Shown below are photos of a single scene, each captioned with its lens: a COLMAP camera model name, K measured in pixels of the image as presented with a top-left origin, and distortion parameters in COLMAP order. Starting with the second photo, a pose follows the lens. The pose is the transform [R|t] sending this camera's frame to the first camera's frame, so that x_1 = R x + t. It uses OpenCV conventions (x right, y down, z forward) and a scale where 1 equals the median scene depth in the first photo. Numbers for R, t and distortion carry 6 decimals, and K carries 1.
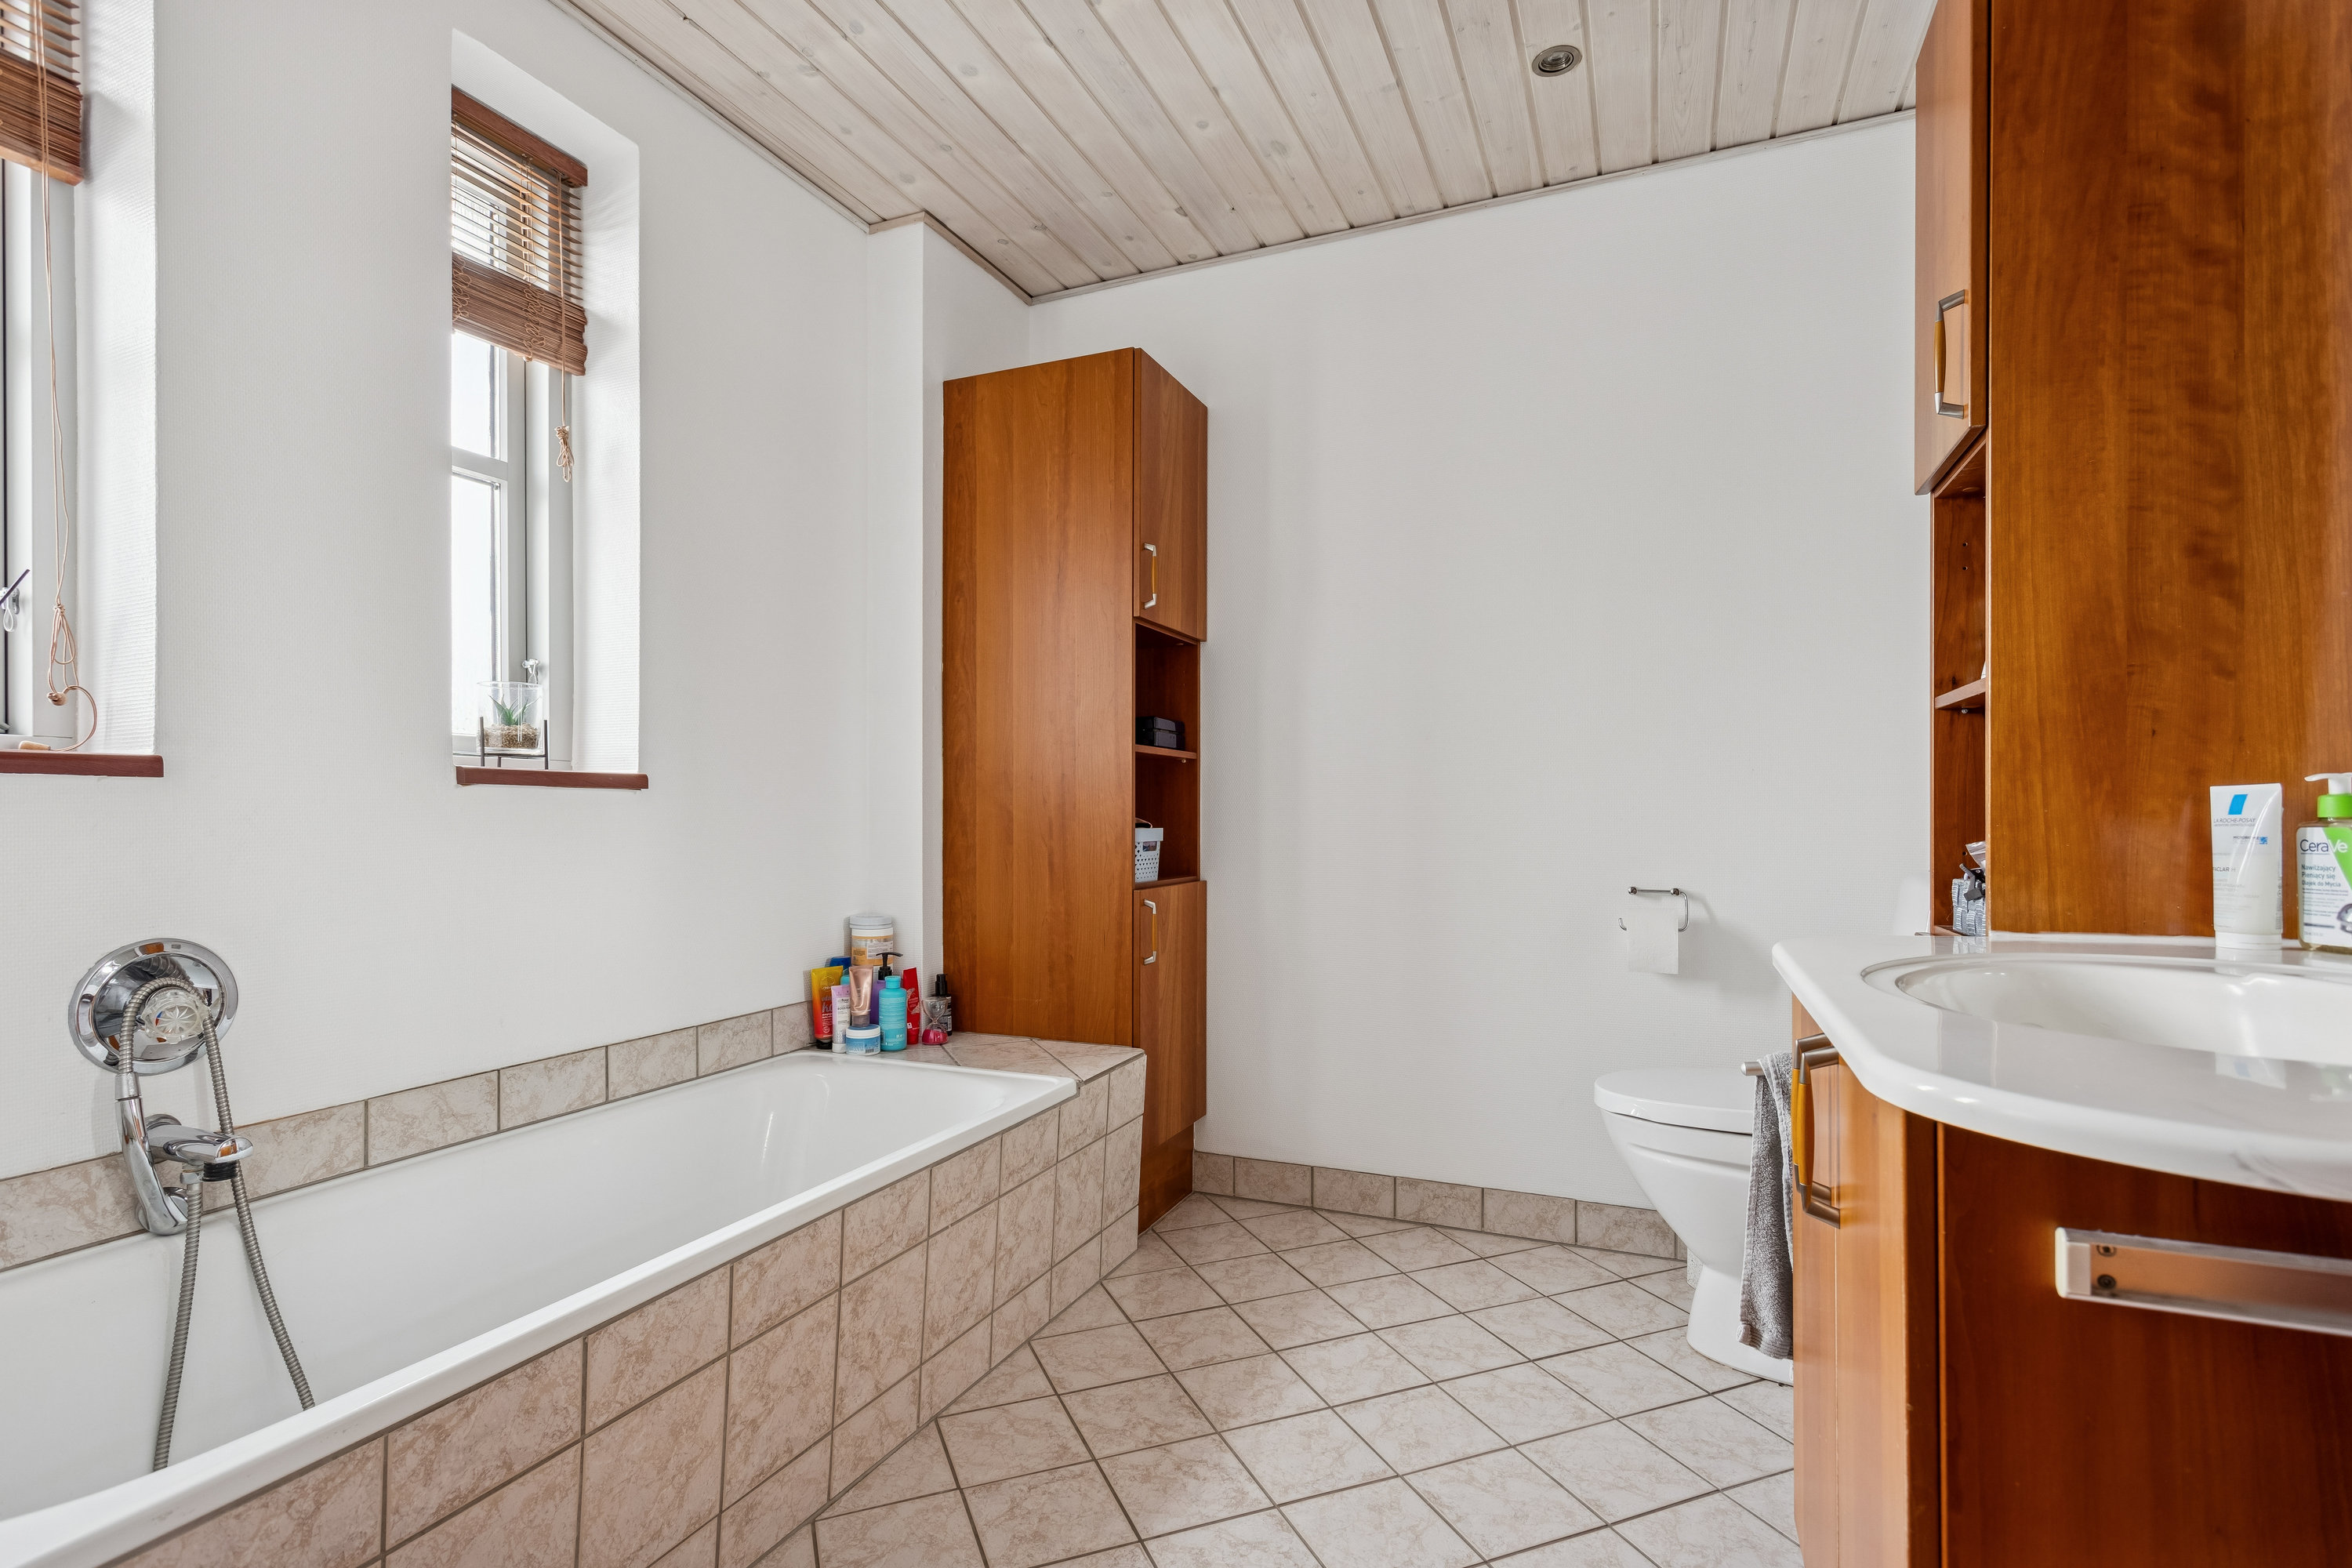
lens RADIAL K [[1125.2, 0, 1170.4], [0, 1125.2, 808.9], [0, 0, 1]] dist [0.014657, -0.000044]
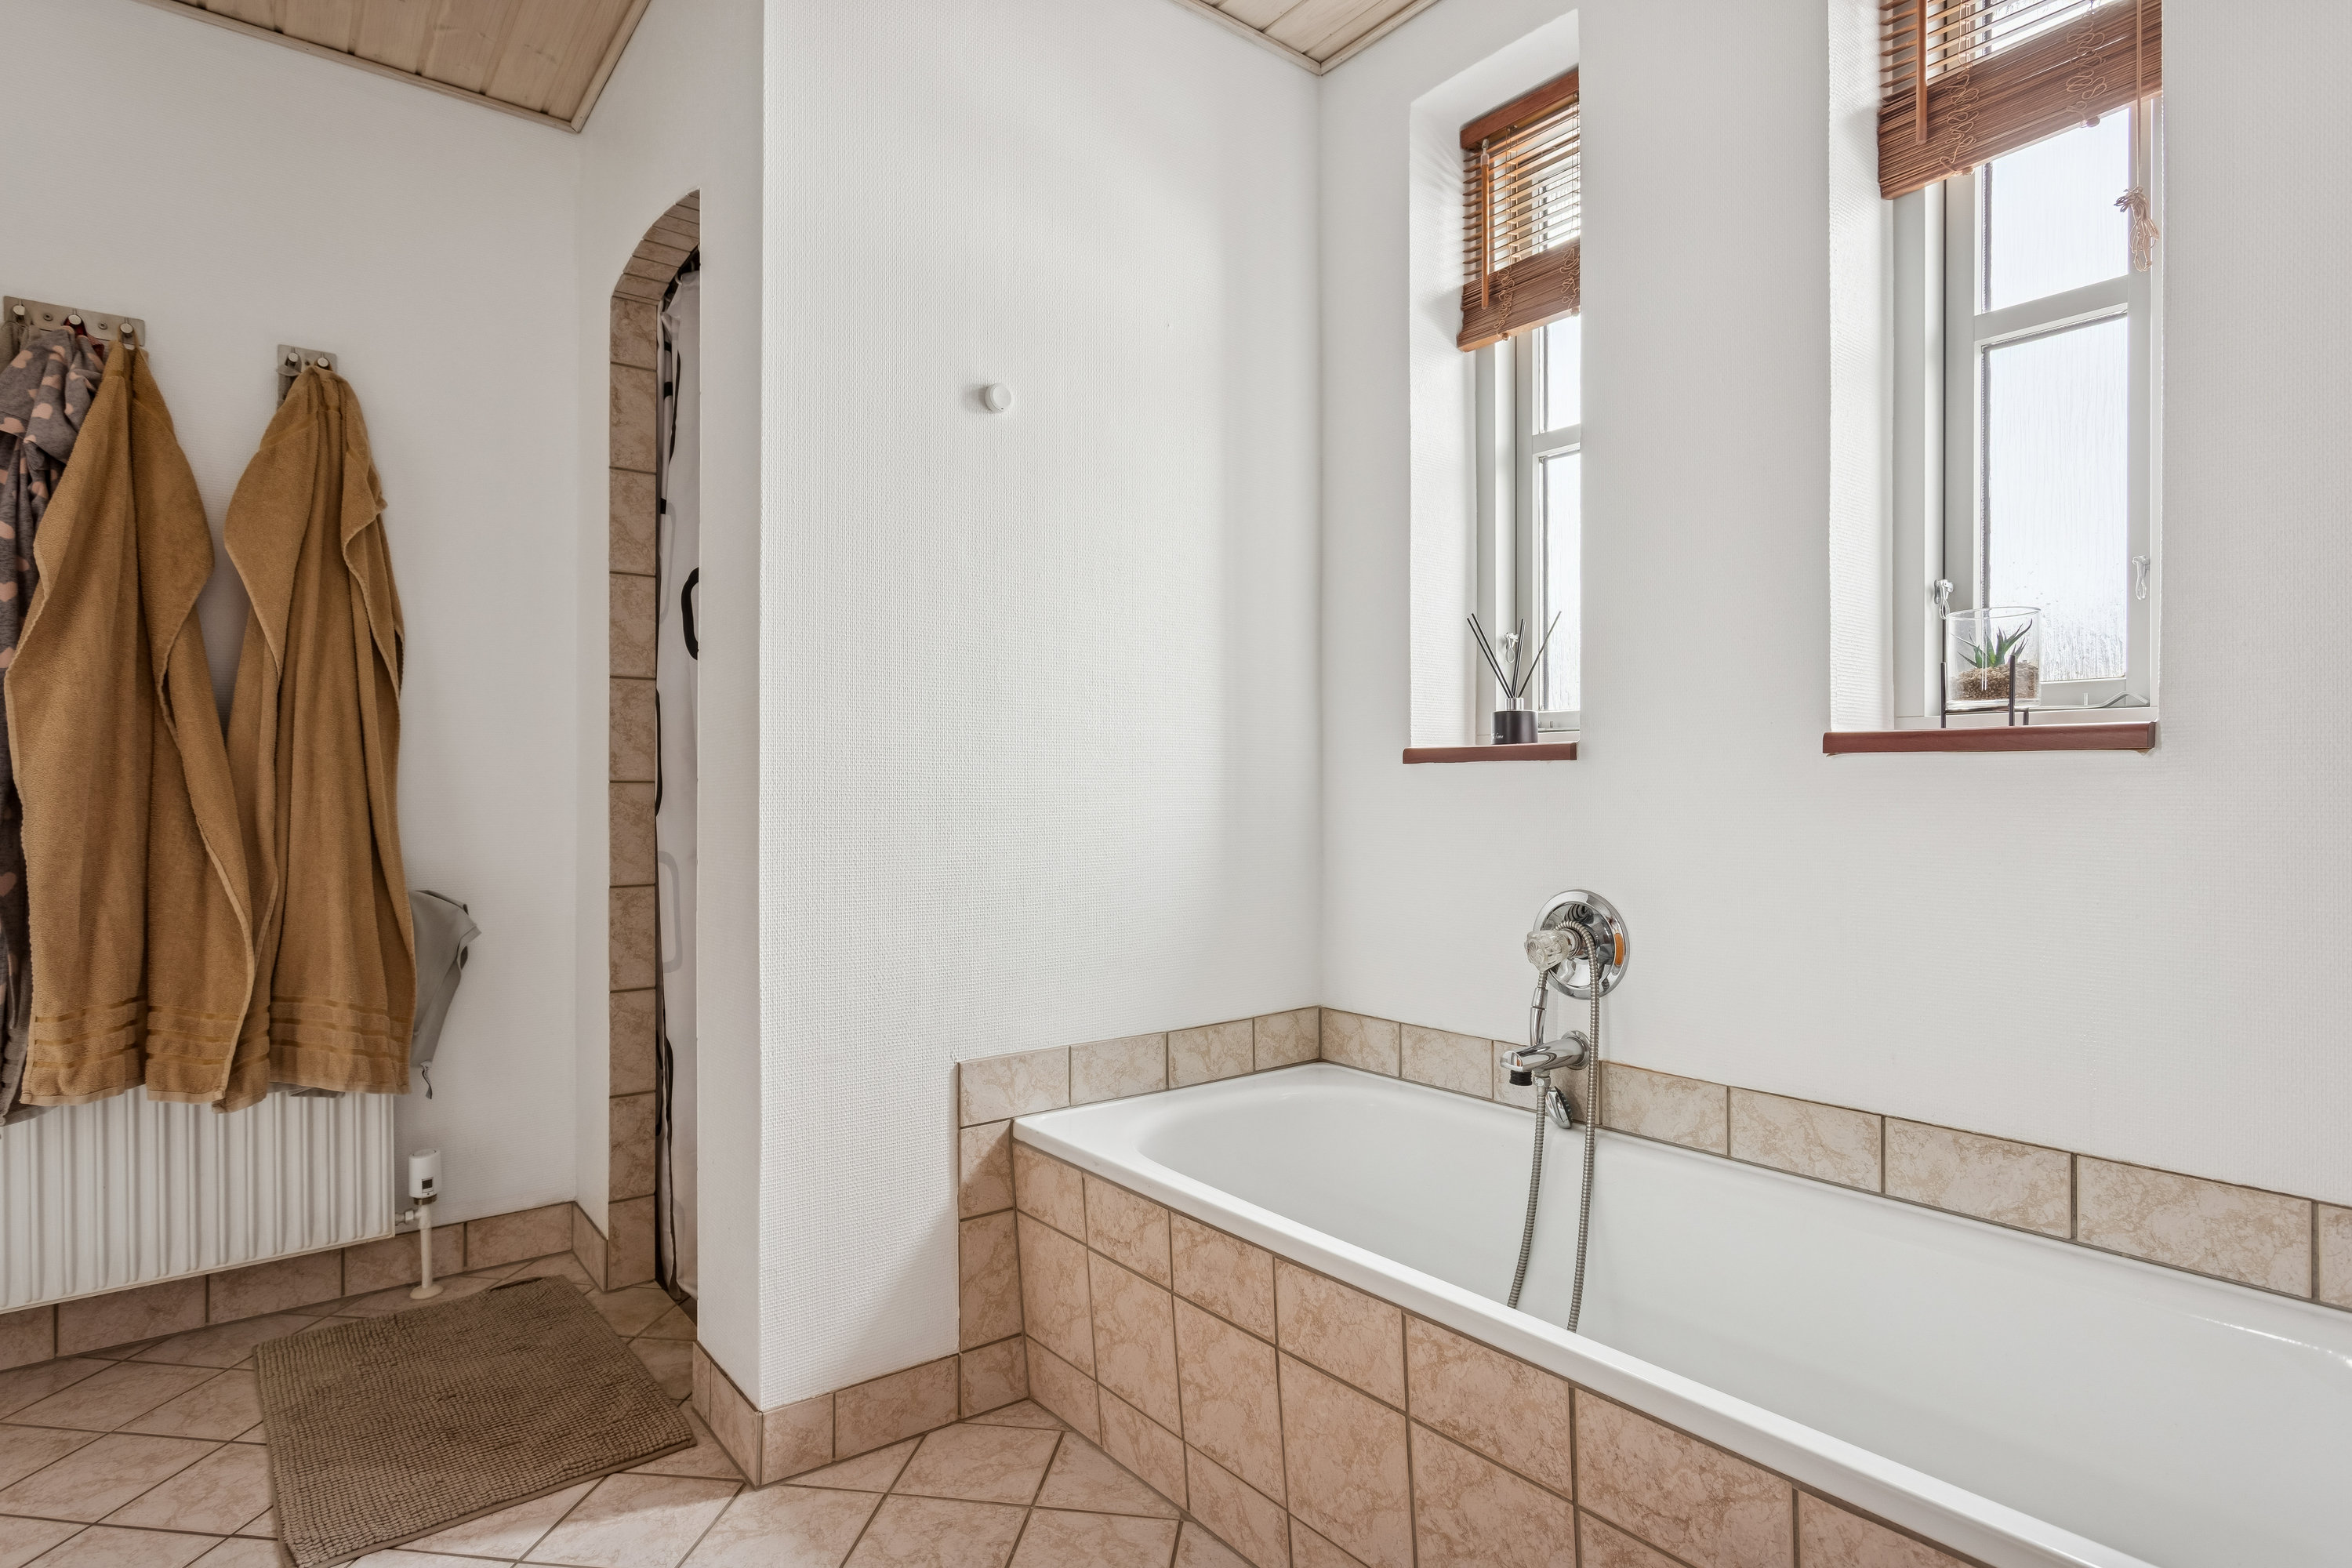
lens RADIAL K [[1241.1, 0, 1168.8], [0, 1241.1, 776.3], [0, 0, 1]] dist [0.002240, 0.001030]
pose [[-0.483733, -0.008676, -0.875173, 0.513256], [0.004729, 0.999910, -0.012526, 0.004956], [0.875203, -0.010198, -0.483649, 1.263121]]
